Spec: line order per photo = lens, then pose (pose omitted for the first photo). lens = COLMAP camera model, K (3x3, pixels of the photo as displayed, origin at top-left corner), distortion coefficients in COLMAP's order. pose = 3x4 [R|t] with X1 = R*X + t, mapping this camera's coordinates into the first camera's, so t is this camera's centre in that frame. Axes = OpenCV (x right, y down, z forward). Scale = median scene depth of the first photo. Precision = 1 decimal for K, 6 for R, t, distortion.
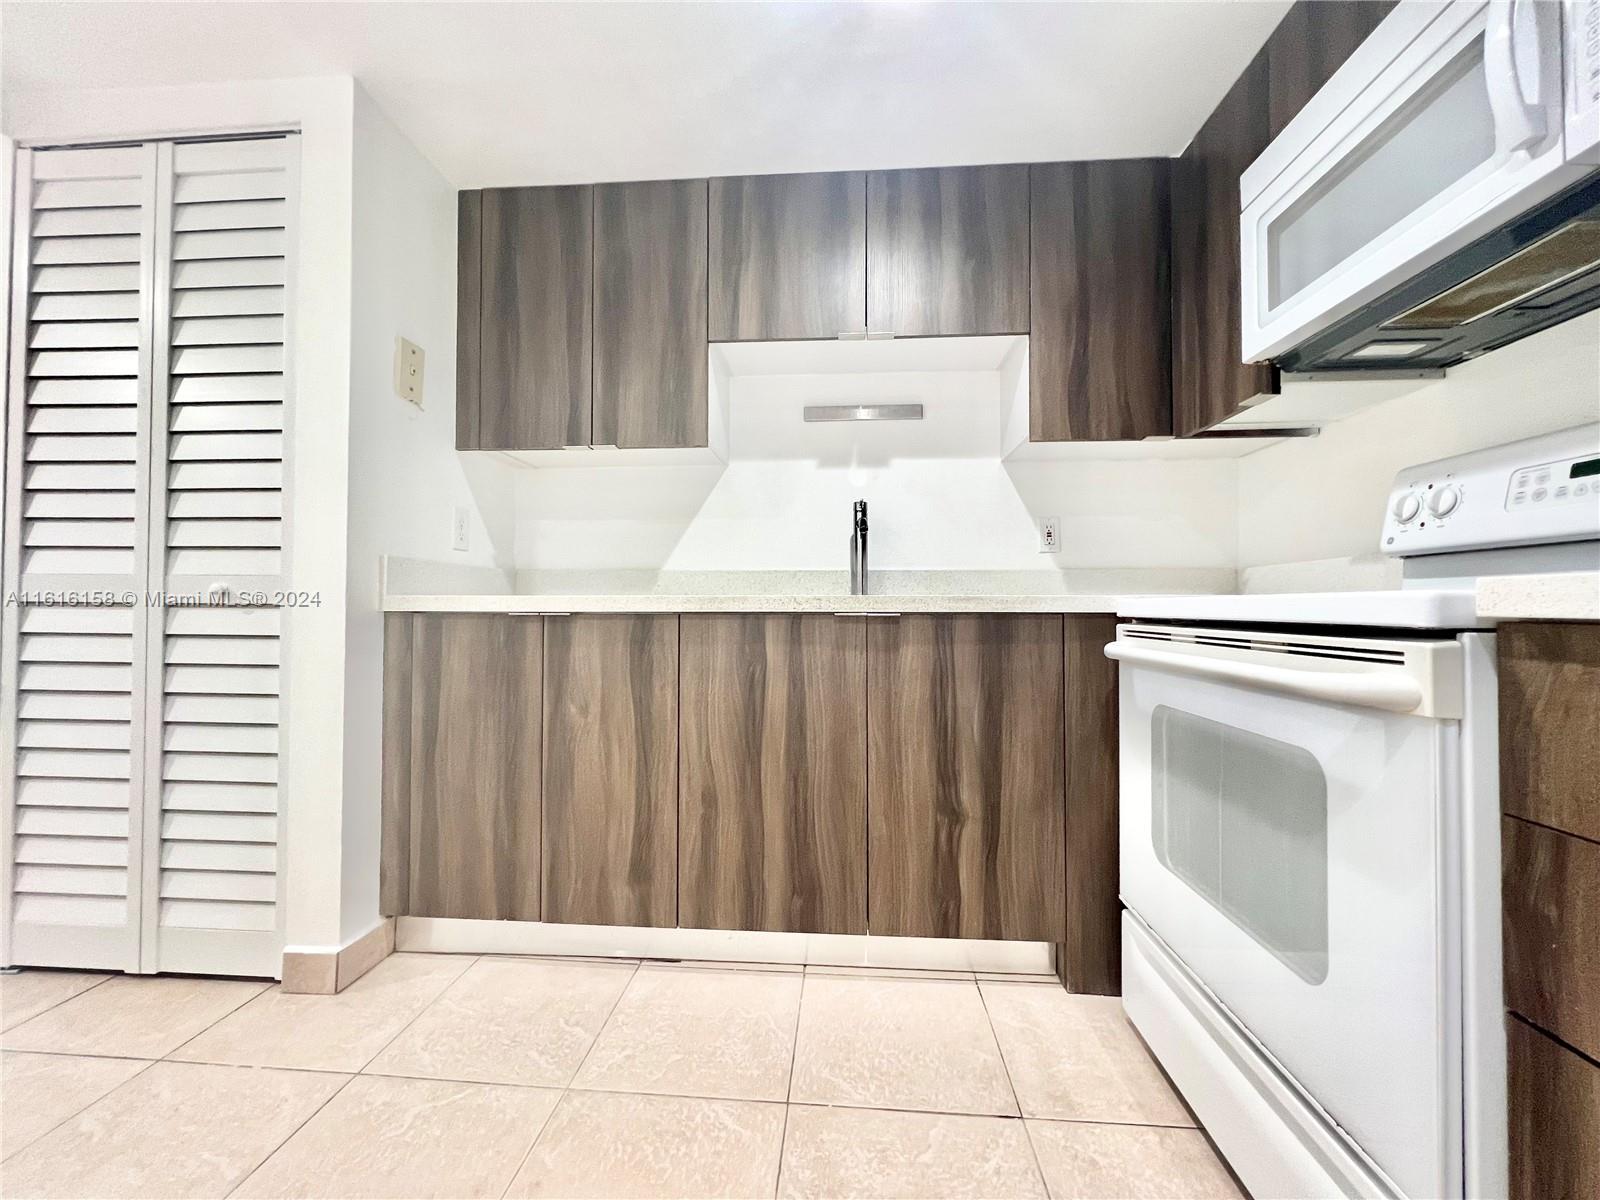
lens RADIAL K [[638.2, 0, 799.9], [0, 638.2, 598.6], [0, 0, 1]] dist [-0.001582, 0.000643]
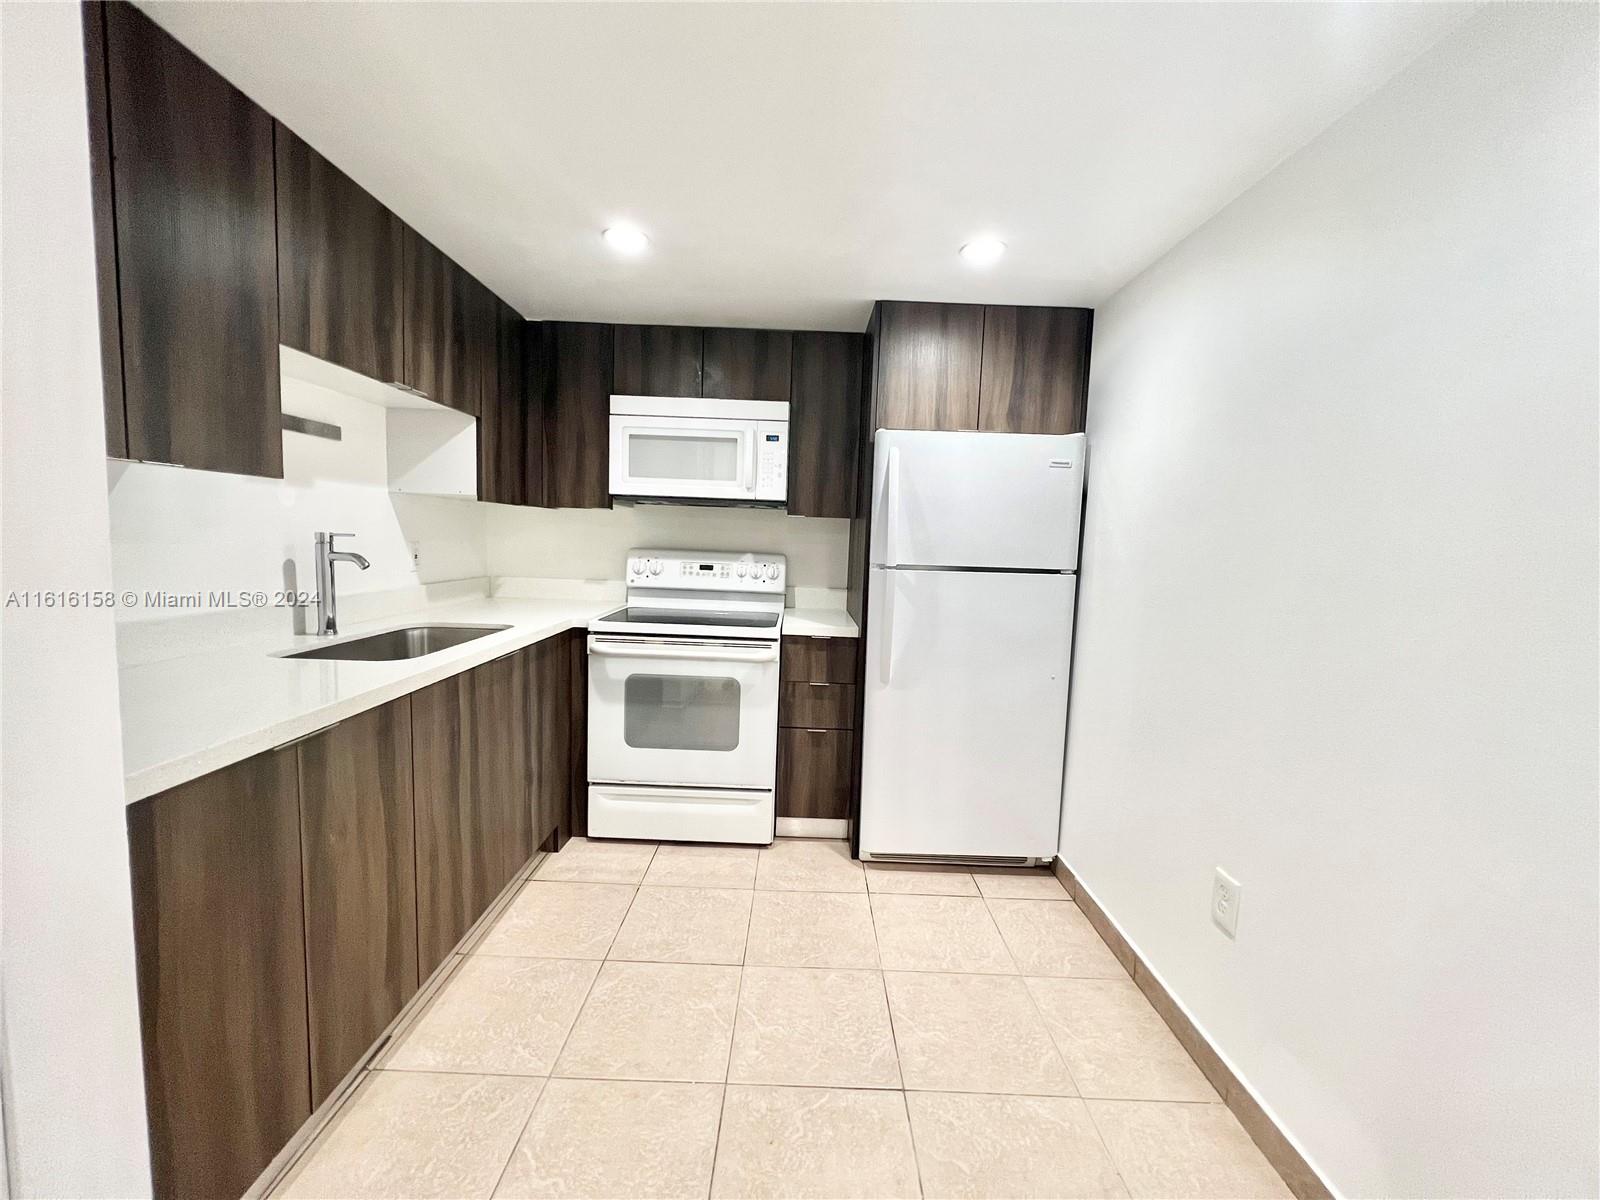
lens RADIAL K [[638.2, 0, 800.2], [0, 638.2, 598.2], [0, 0, 1]] dist [-0.001582, 0.000643]
pose [[-0.073605, -0.099901, 0.992271, -1.196583], [-0.054089, 0.993906, 0.096053, -0.243505], [-0.995820, -0.046601, -0.078560, 0.499484]]
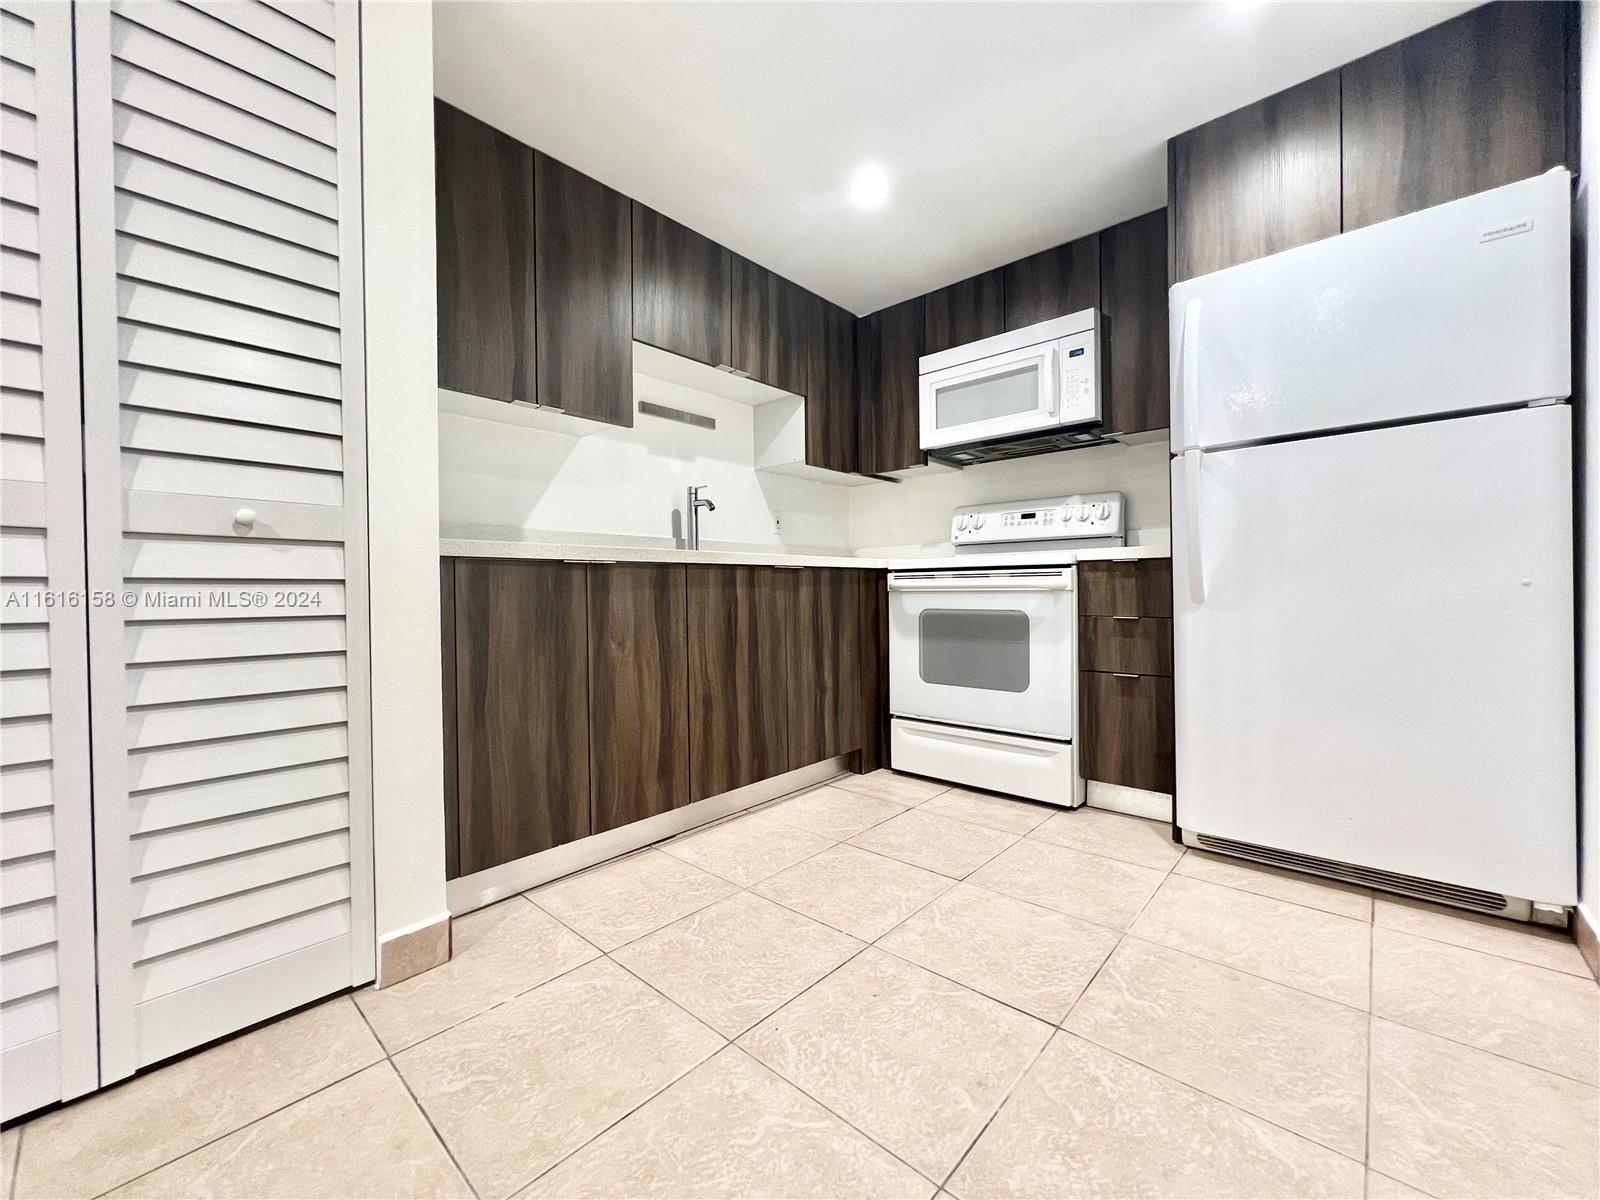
lens RADIAL K [[638.2, 0, 799.2], [0, 638.2, 598.6], [0, 0, 1]] dist [-0.001582, 0.000643]
pose [[0.612205, -0.020317, 0.790438, -1.087606], [0.000487, 0.999679, 0.025317, 0.060863], [-0.790699, -0.015115, 0.612019, 0.025109]]
